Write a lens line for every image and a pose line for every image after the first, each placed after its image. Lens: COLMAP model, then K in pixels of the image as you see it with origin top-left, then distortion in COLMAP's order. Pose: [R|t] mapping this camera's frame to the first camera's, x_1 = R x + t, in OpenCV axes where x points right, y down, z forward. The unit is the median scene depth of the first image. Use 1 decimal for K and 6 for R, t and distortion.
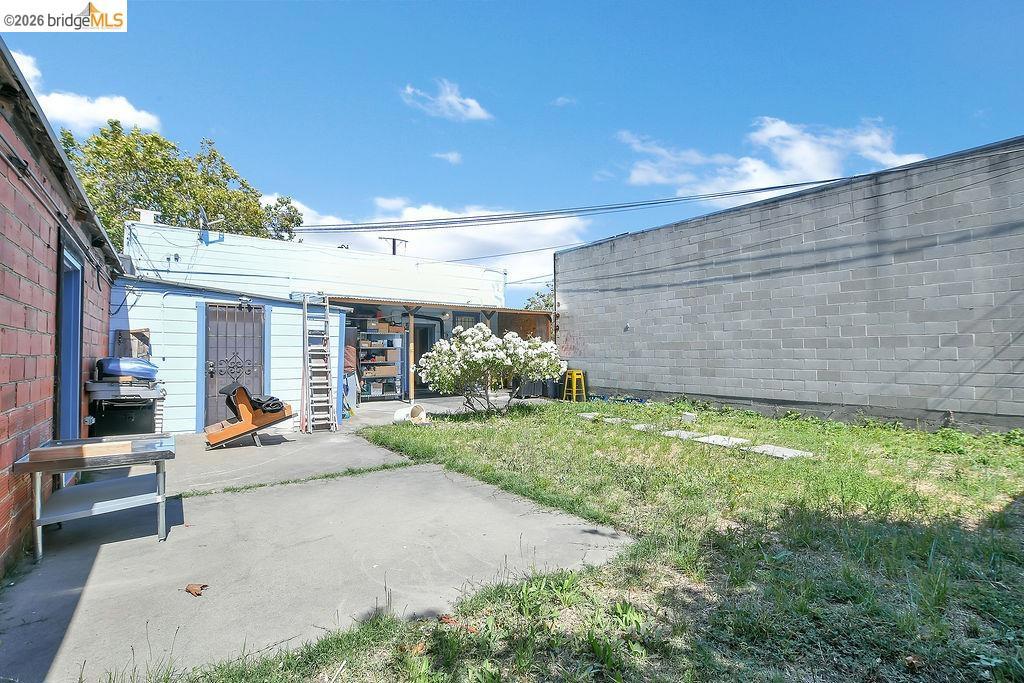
lens RADIAL K [[452.6, 0, 507.6], [0, 452.6, 342.7], [0, 0, 1]] dist [-0.025166, 0.003883]
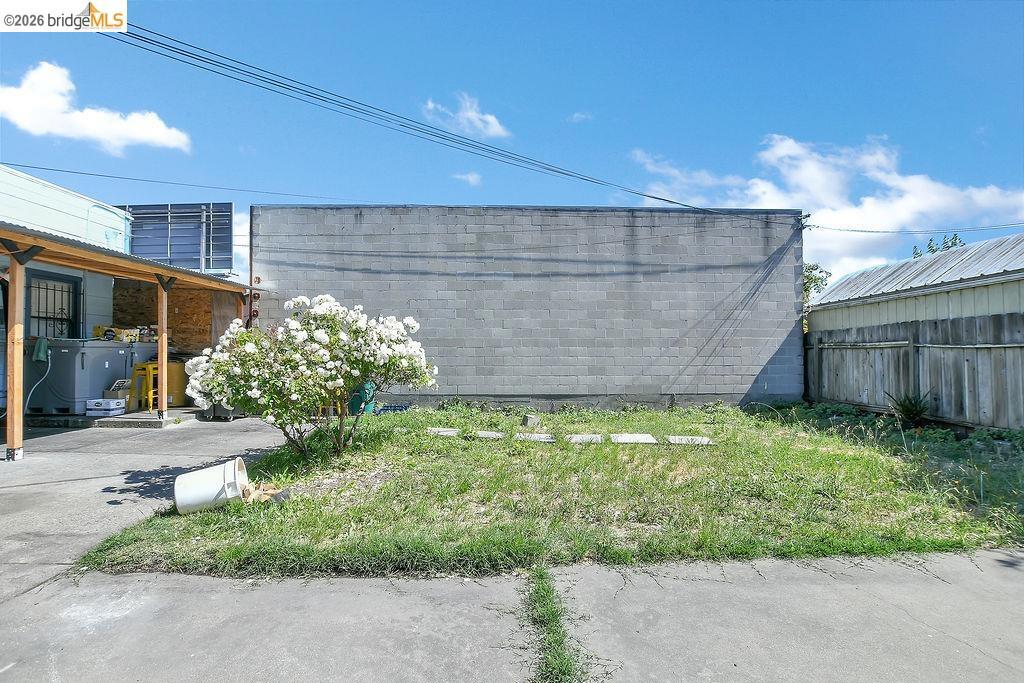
lens RADIAL K [[452.6, 0, 514.3], [0, 452.6, 344.1], [0, 0, 1]] dist [-0.025166, 0.003883]
pose [[0.595543, 0.027914, 0.802838, -0.321422], [-0.022329, 0.999585, -0.018191, 0.027902], [-0.803013, -0.007093, 0.595919, 0.429545]]
